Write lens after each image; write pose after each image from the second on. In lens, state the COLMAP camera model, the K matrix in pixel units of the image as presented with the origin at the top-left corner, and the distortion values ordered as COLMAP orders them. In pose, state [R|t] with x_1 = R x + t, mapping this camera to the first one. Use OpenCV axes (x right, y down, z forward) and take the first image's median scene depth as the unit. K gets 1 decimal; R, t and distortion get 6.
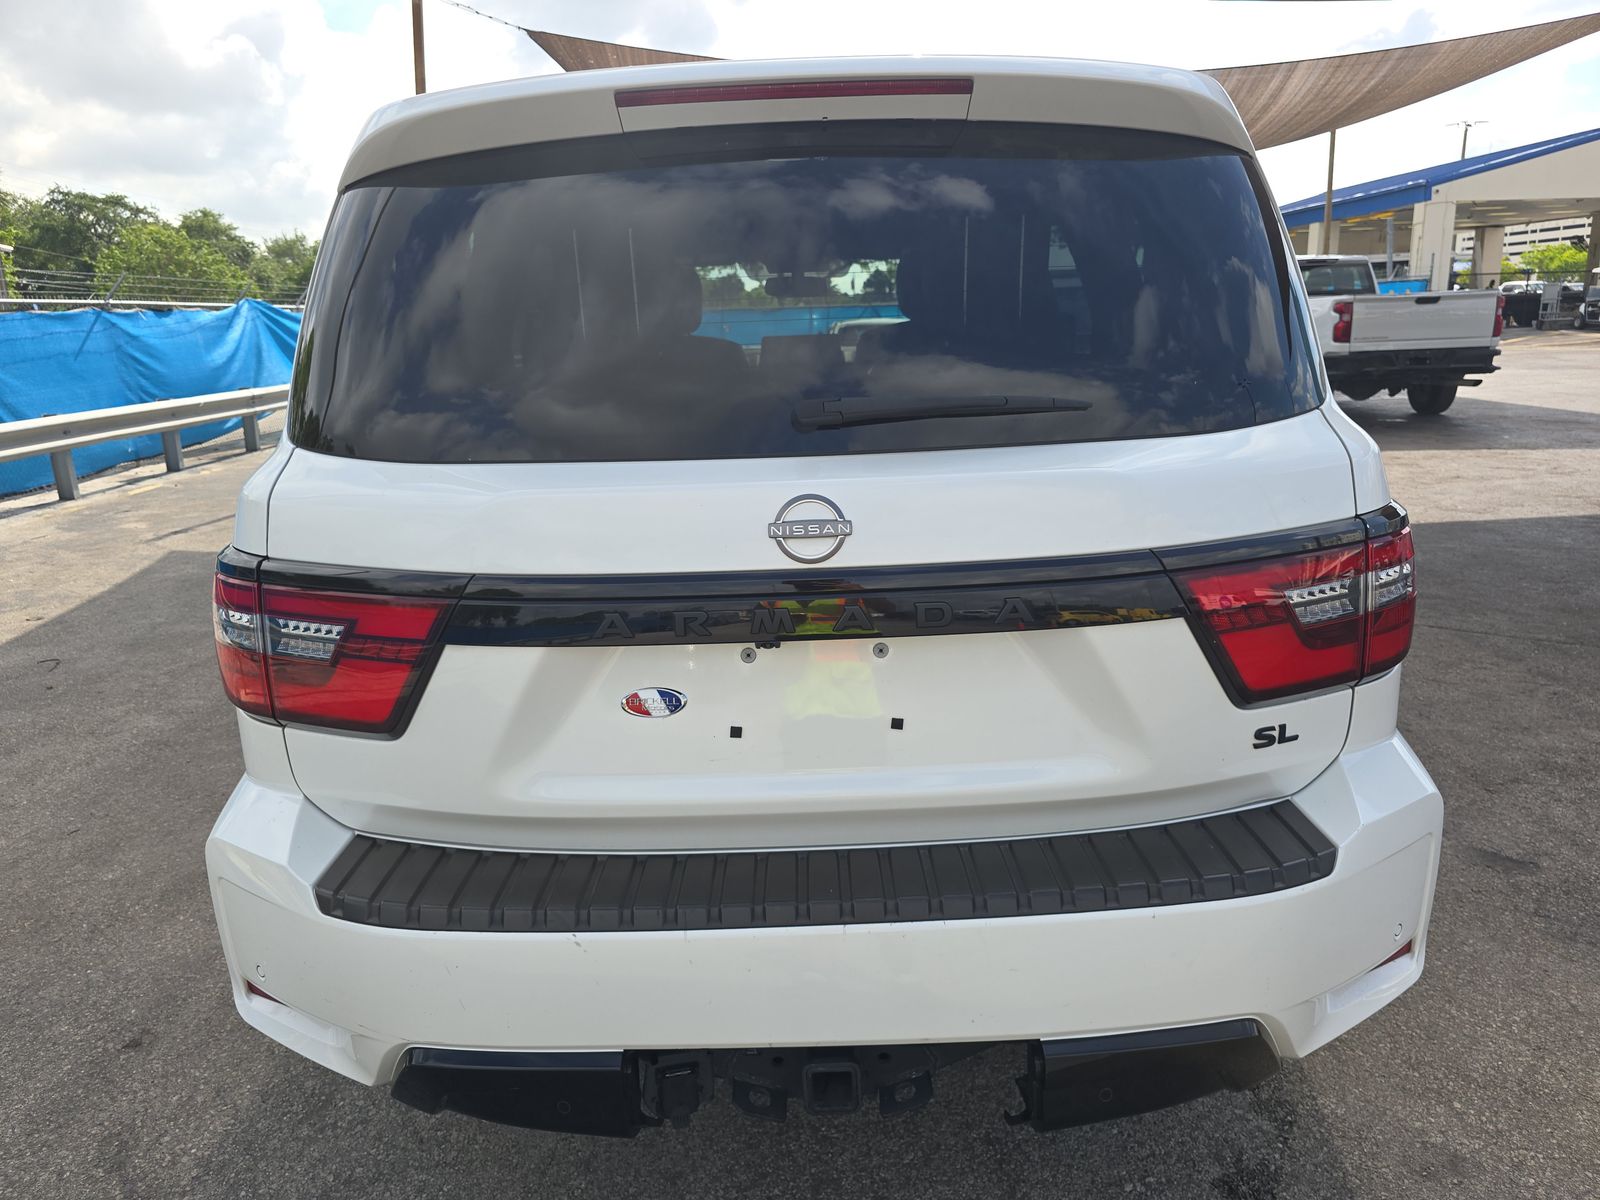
lens RADIAL K [[1080.0, 0, 802.4], [0, 1080.0, 612.3], [0, 0, 1]] dist [0.018615, -0.026307]
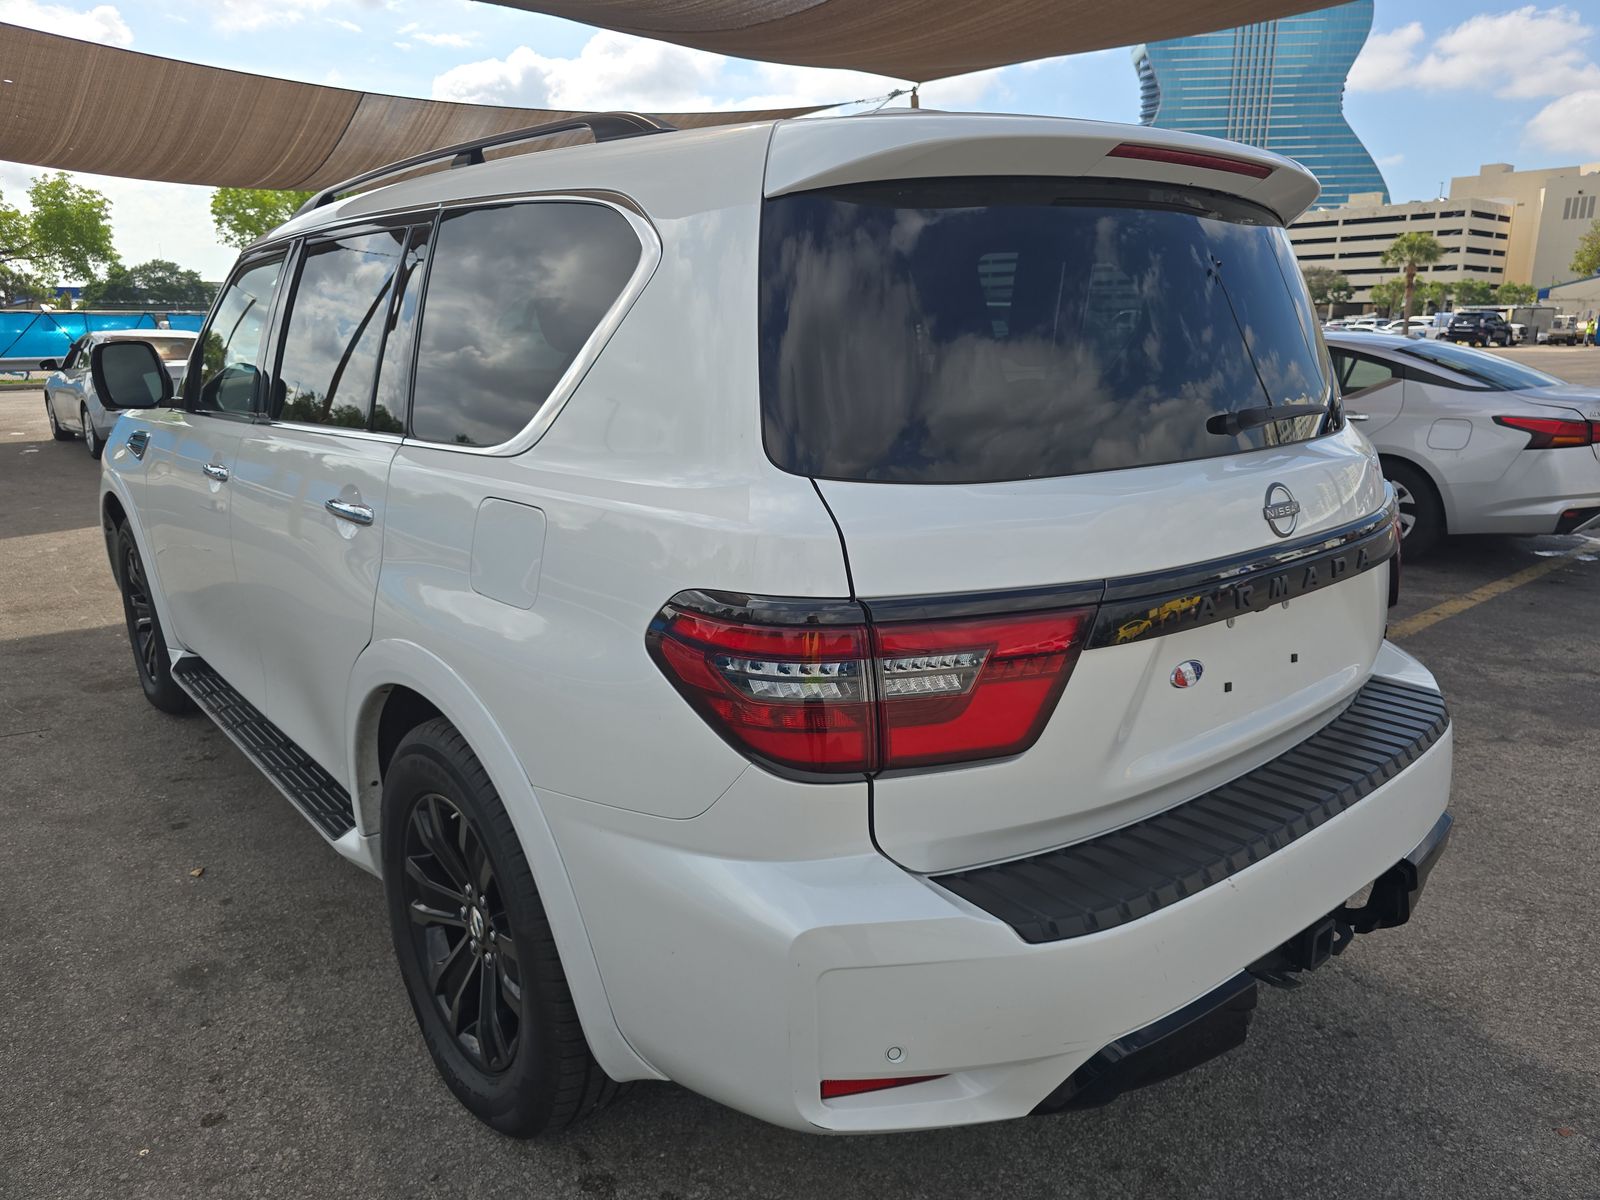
lens RADIAL K [[1080.0, 0, 794.6], [0, 1080.0, 596.7], [0, 0, 1]] dist [0.018615, -0.026307]
pose [[0.767646, -0.123866, 0.628790, -1.165997], [0.144793, 0.989296, 0.018114, -0.077915], [-0.624303, 0.077139, 0.777364, 0.364190]]
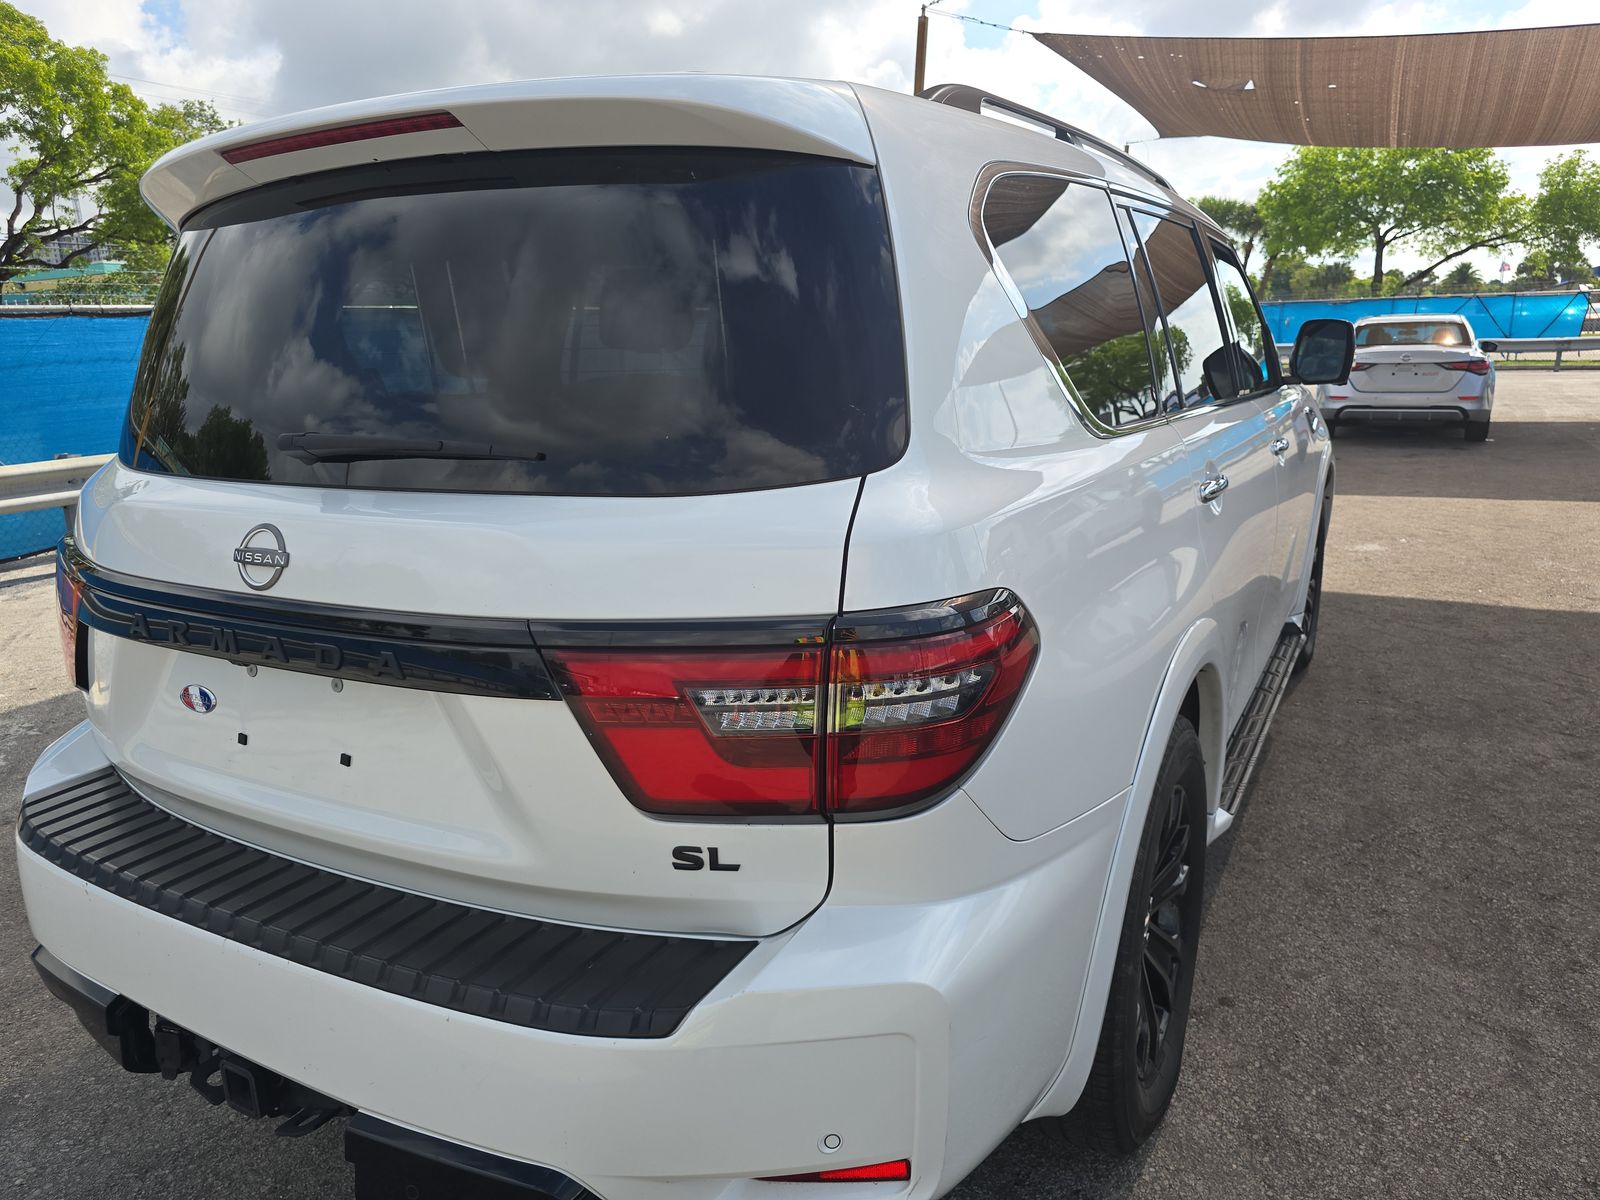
lens RADIAL K [[1080.0, 0, 800.4], [0, 1080.0, 591.8], [0, 0, 1]] dist [0.018615, -0.026307]
pose [[0.881552, 0.117685, -0.457184, 0.896821], [-0.124027, 0.992146, 0.016240, -0.118986], [0.455504, 0.042387, 0.889224, 0.293263]]
